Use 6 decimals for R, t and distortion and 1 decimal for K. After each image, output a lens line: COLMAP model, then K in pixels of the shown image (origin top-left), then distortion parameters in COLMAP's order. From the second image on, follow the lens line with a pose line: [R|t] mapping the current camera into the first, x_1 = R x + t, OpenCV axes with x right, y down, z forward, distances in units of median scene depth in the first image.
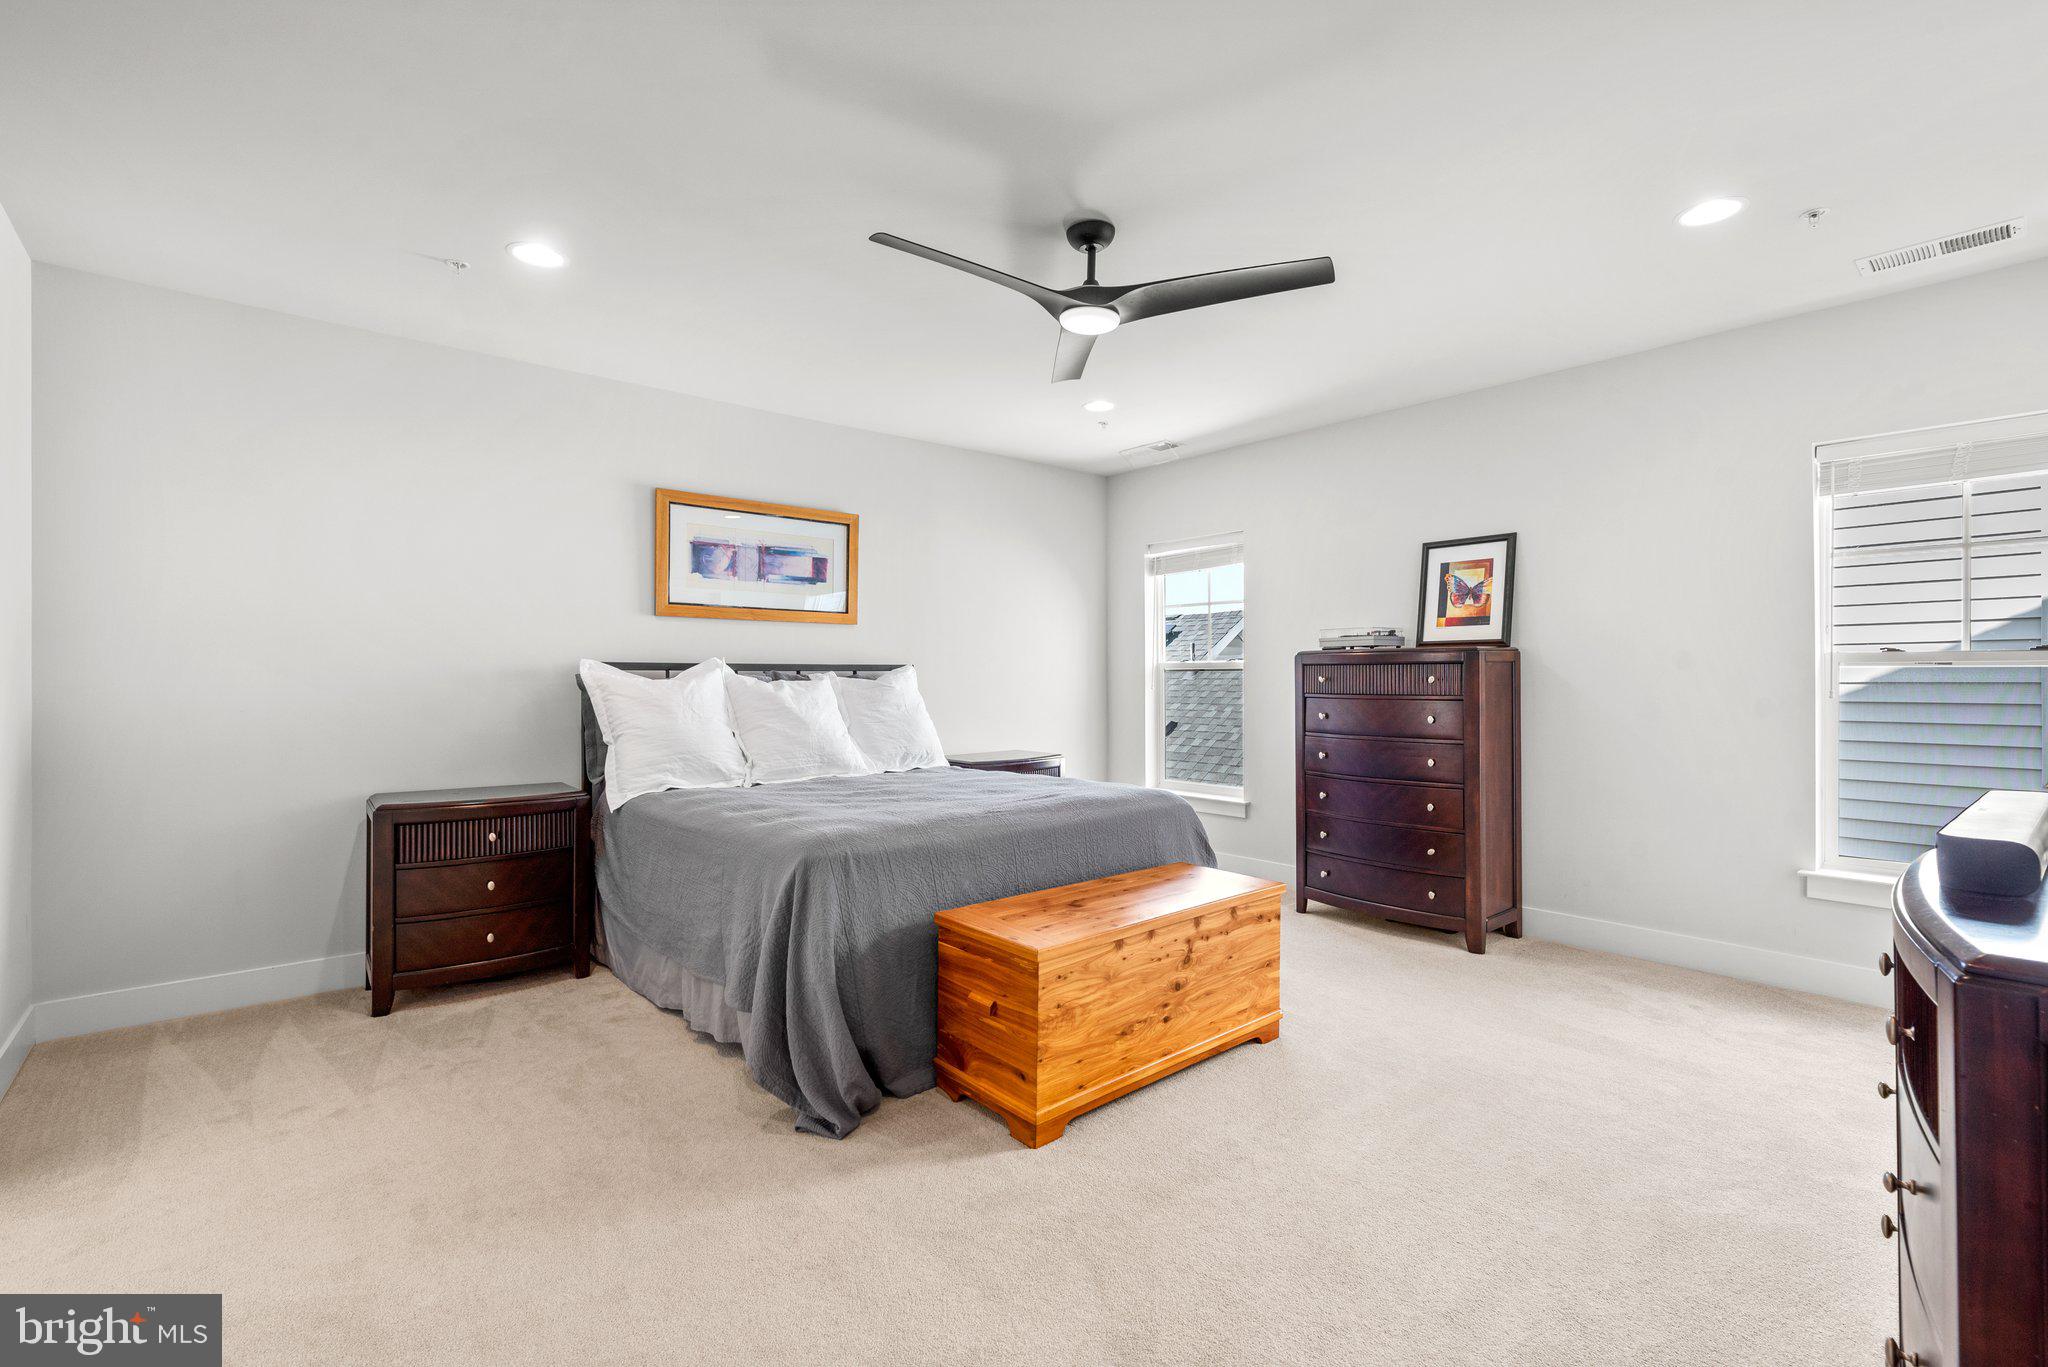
lens RADIAL K [[924.2, 0, 1022.5], [0, 924.2, 660.5], [0, 0, 1]] dist [-0.001439, 0.000042]
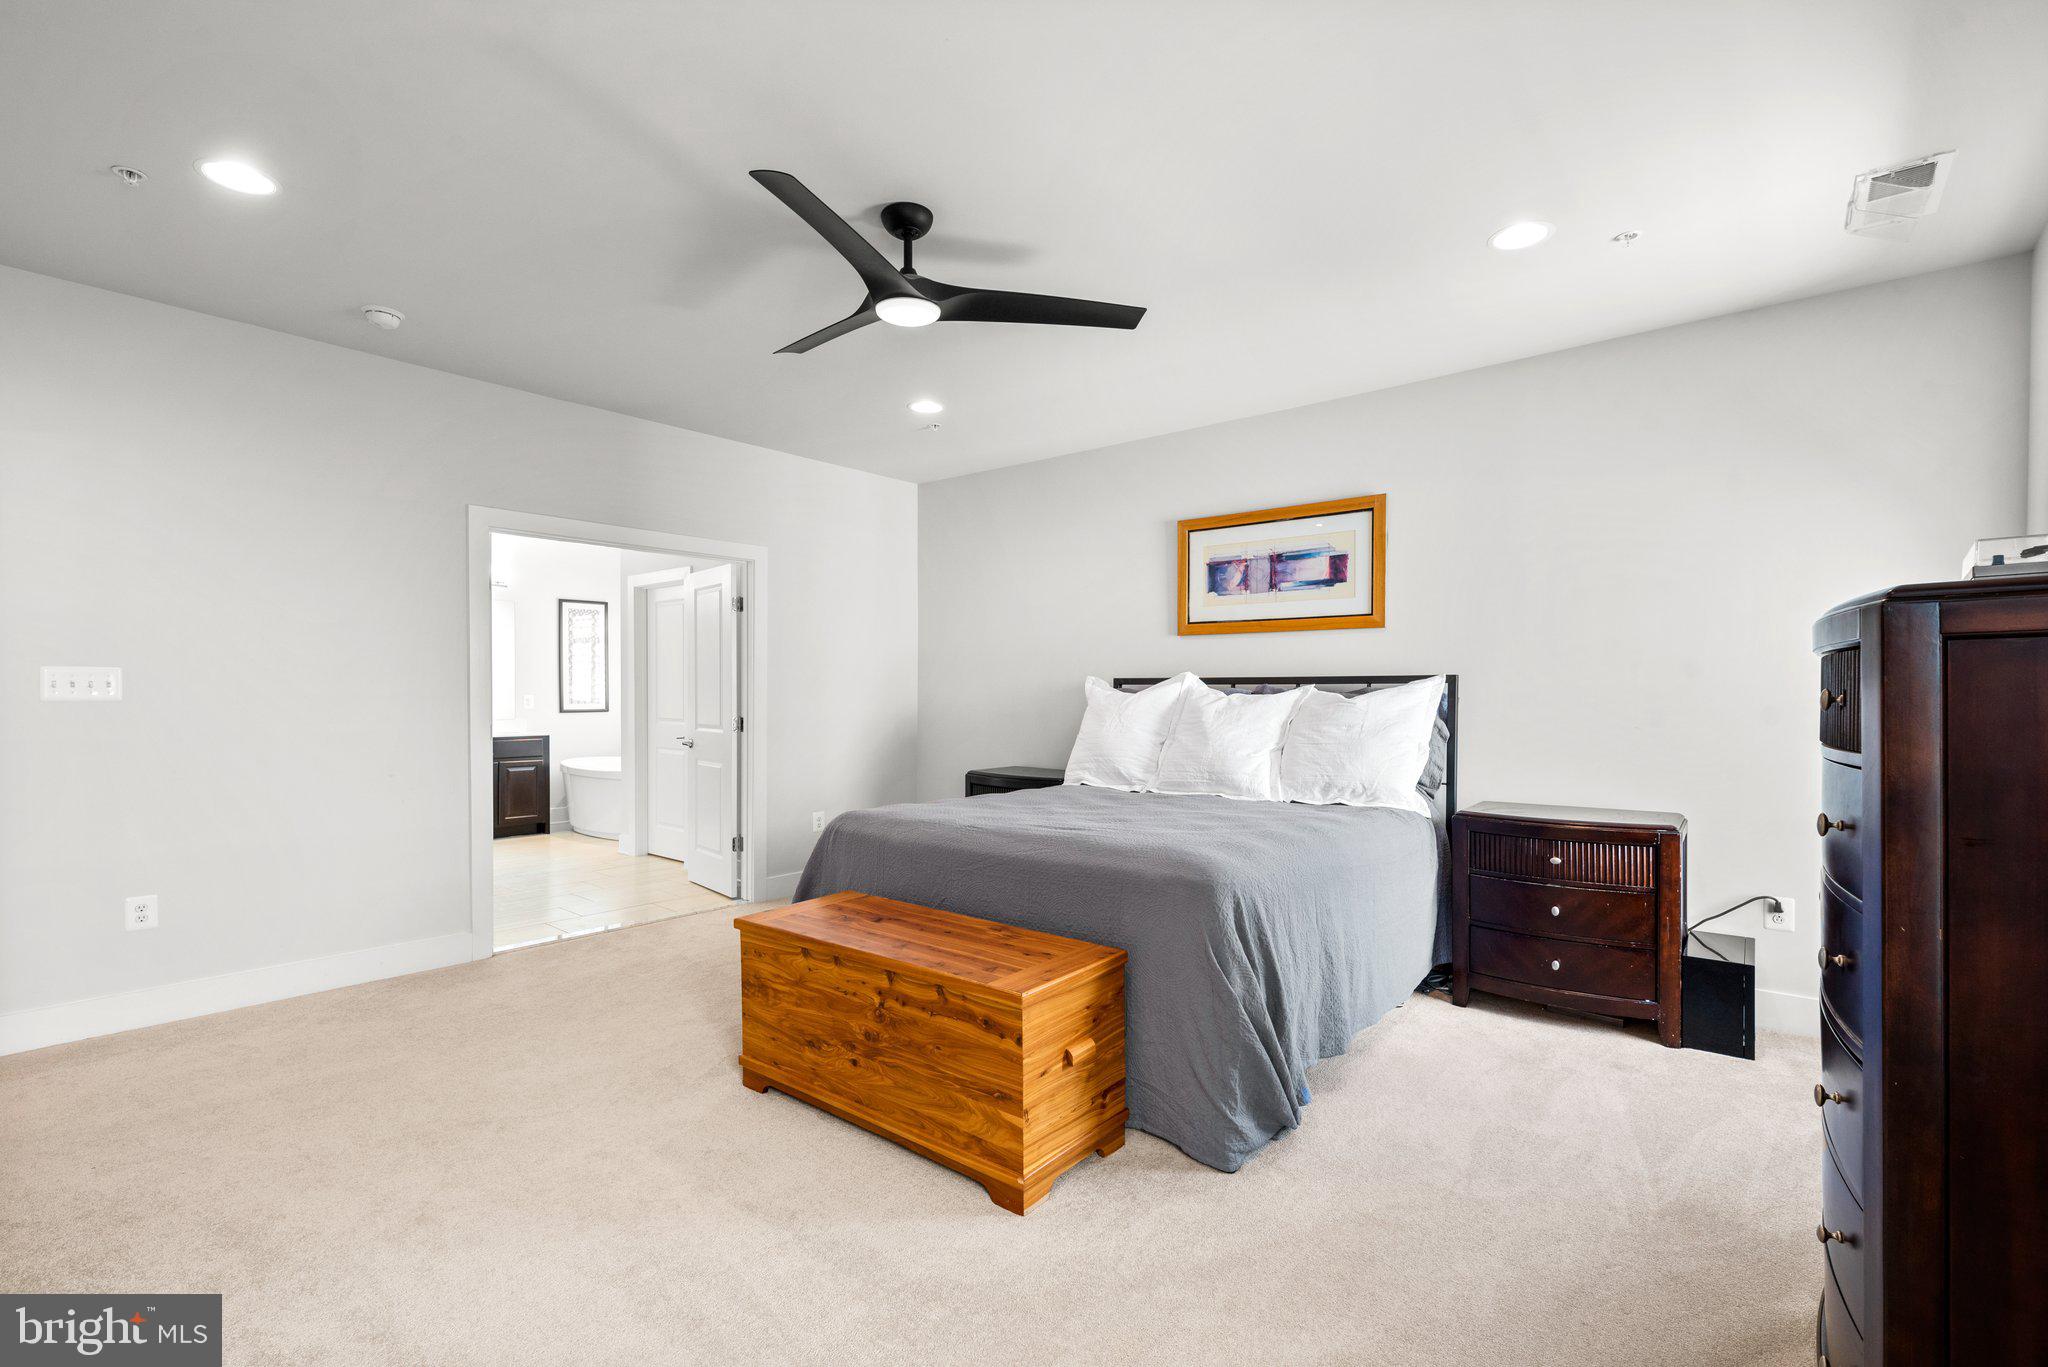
lens RADIAL K [[922.8, 0, 1026.1], [0, 922.8, 689.2], [0, 0, 1]] dist [-0.000804, 0.000384]
pose [[0.160298, -0.001584, -0.987067, 0.668662], [0.015228, 0.999884, 0.000869, 0.012294], [0.986951, -0.015171, 0.160303, 0.632012]]
